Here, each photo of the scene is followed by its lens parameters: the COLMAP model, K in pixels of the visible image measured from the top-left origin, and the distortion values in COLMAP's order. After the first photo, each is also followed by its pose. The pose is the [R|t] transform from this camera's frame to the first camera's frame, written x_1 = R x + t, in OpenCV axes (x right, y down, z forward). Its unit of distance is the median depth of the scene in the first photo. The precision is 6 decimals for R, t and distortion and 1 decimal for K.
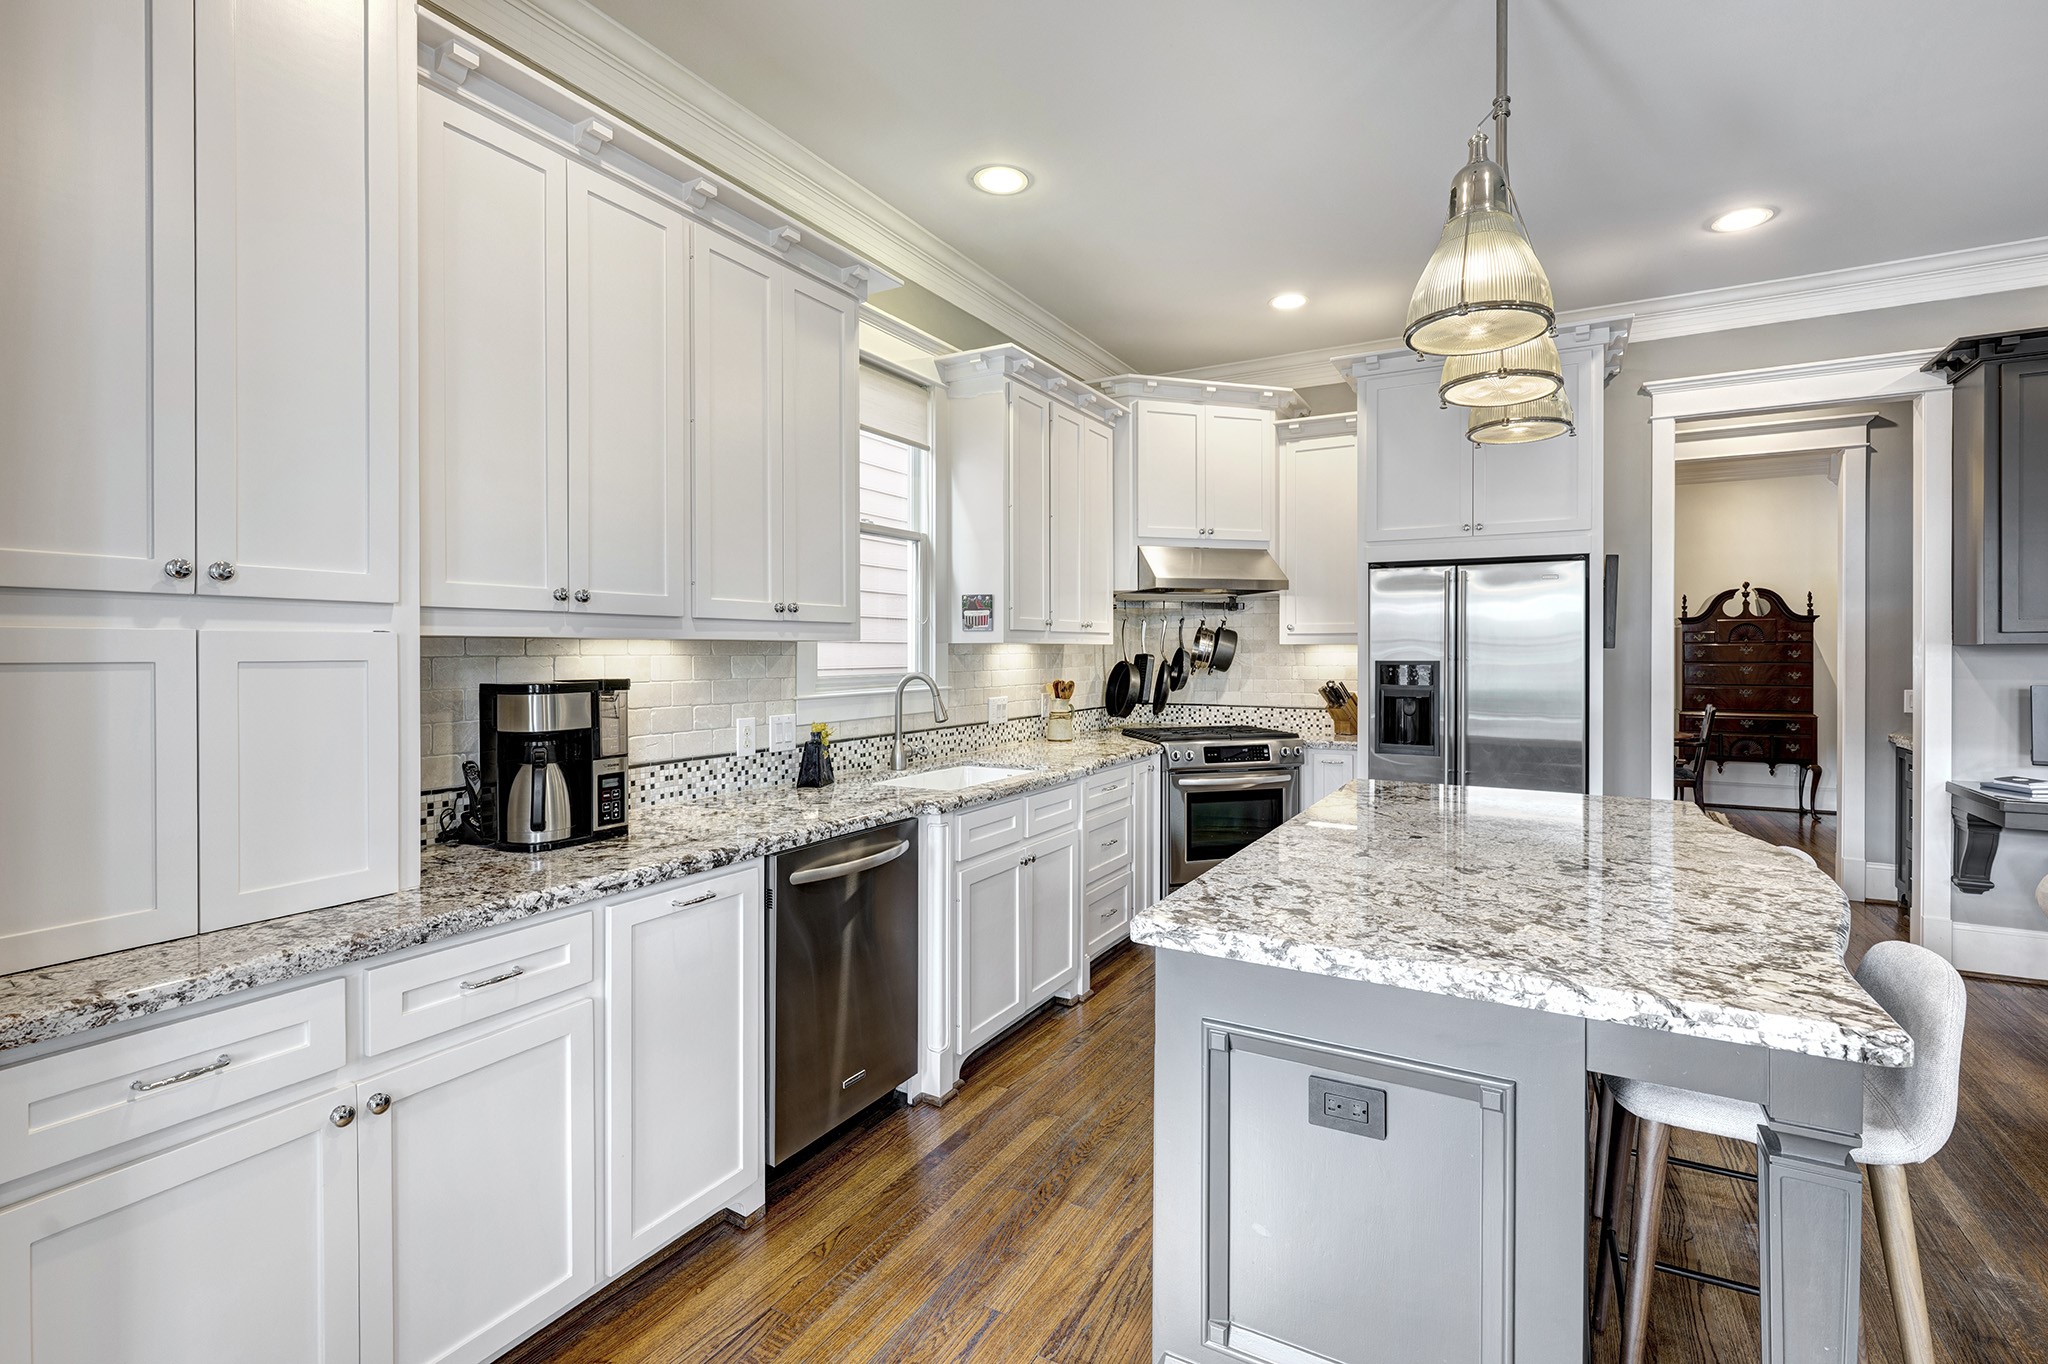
lens RADIAL K [[943.2, 0, 1016.9], [0, 943.2, 656.6], [0, 0, 1]] dist [-0.002108, -0.000095]
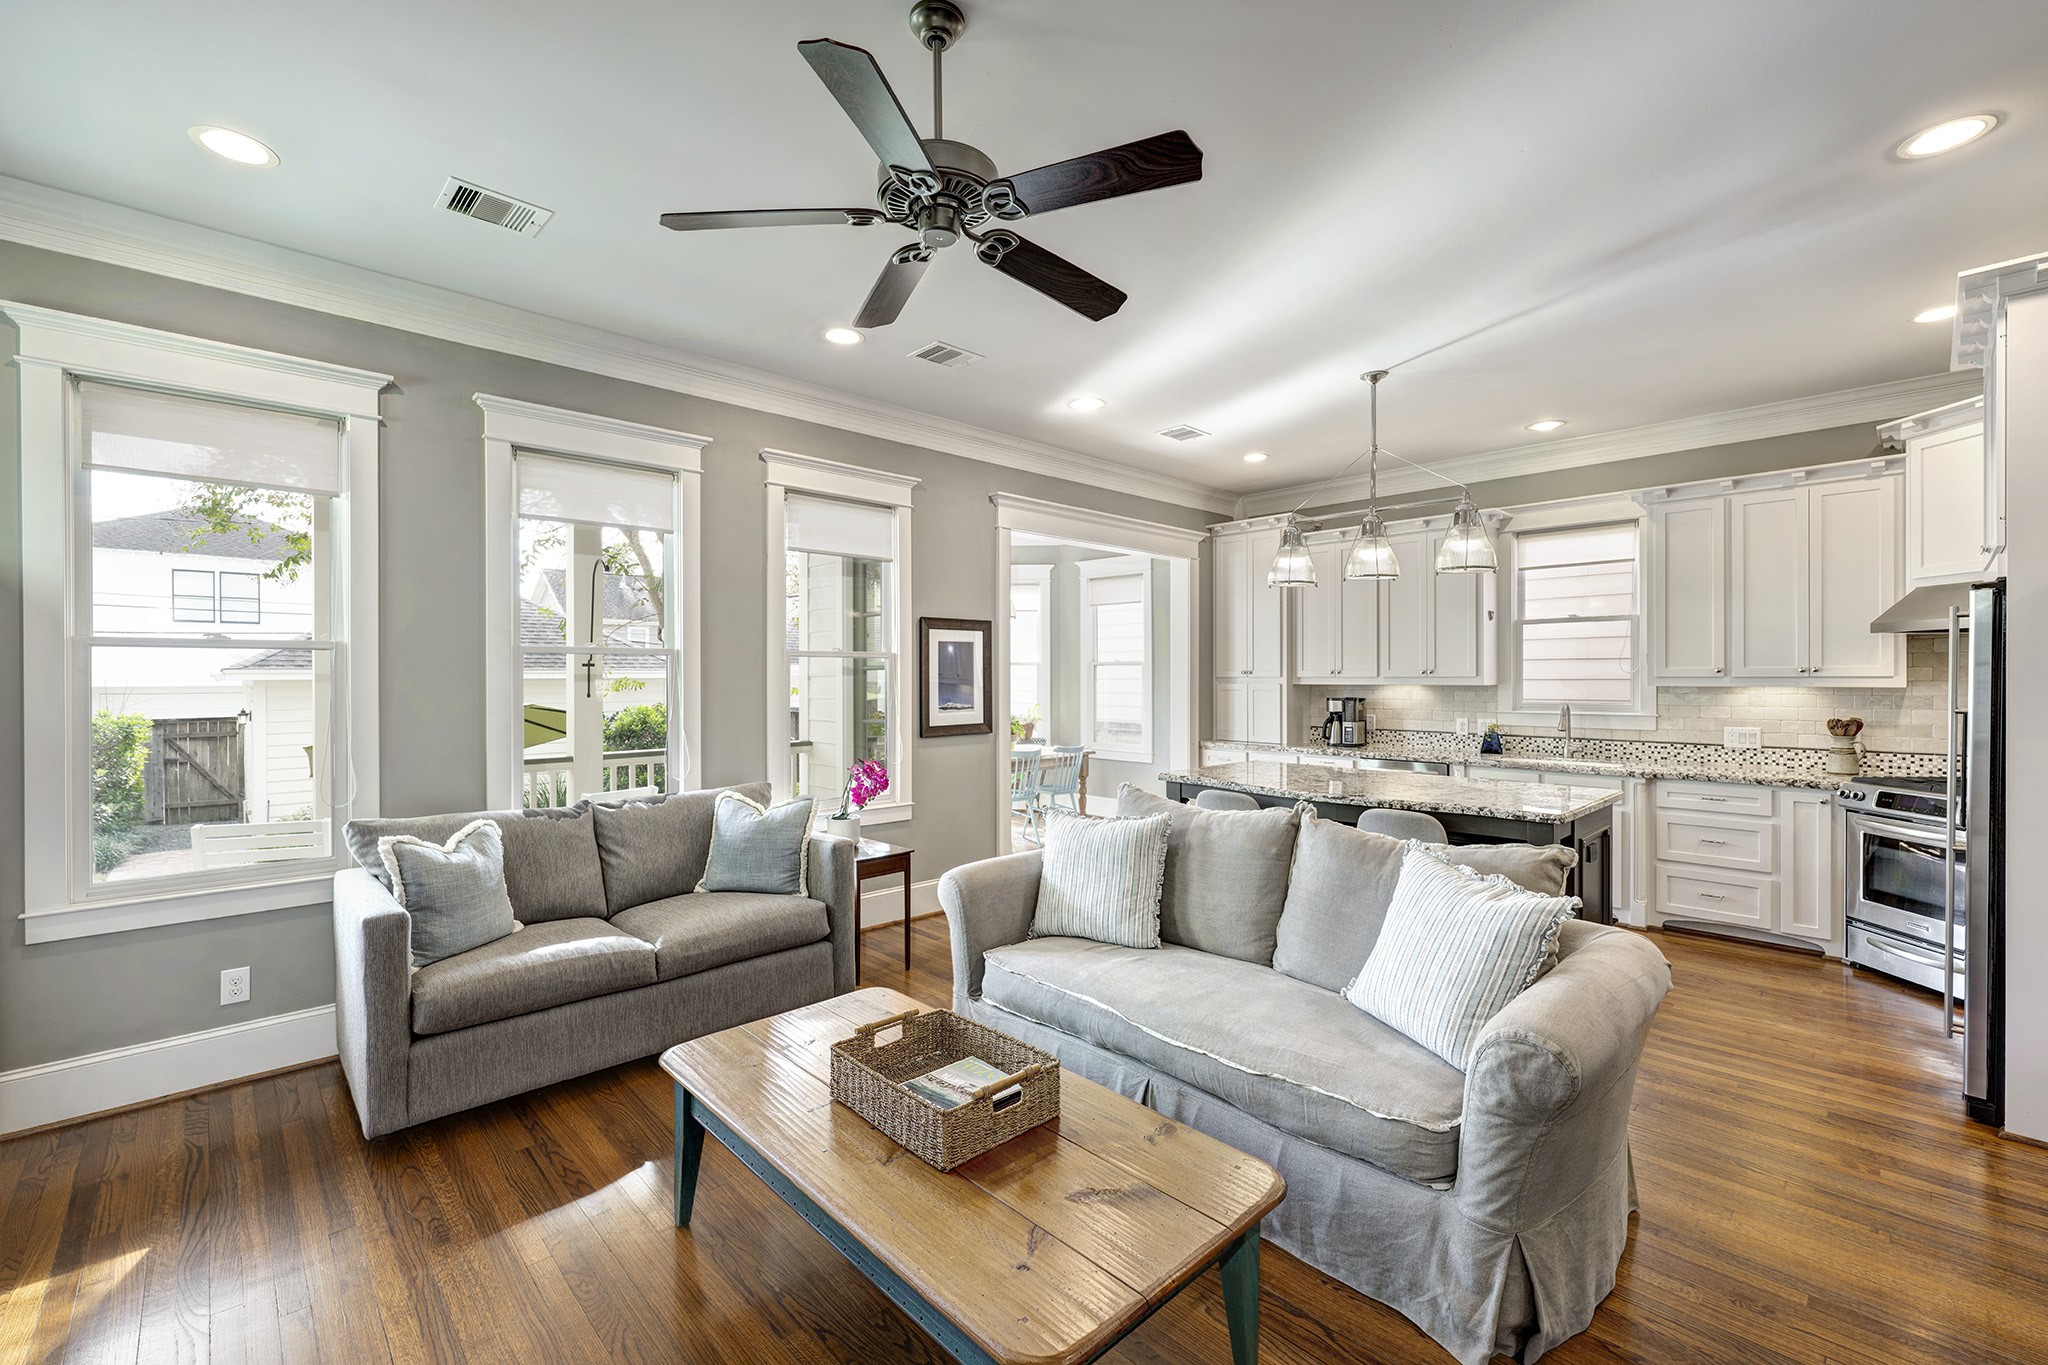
lens RADIAL K [[822.5, 0, 1012.8], [0, 822.5, 679.4], [0, 0, 1]] dist [0.001551, 0.000122]
pose [[-0.322722, 0.004840, -0.946481, 1.402316], [-0.001621, 0.999983, 0.005666, -0.027837], [0.946492, 0.003363, -0.322708, 0.438166]]
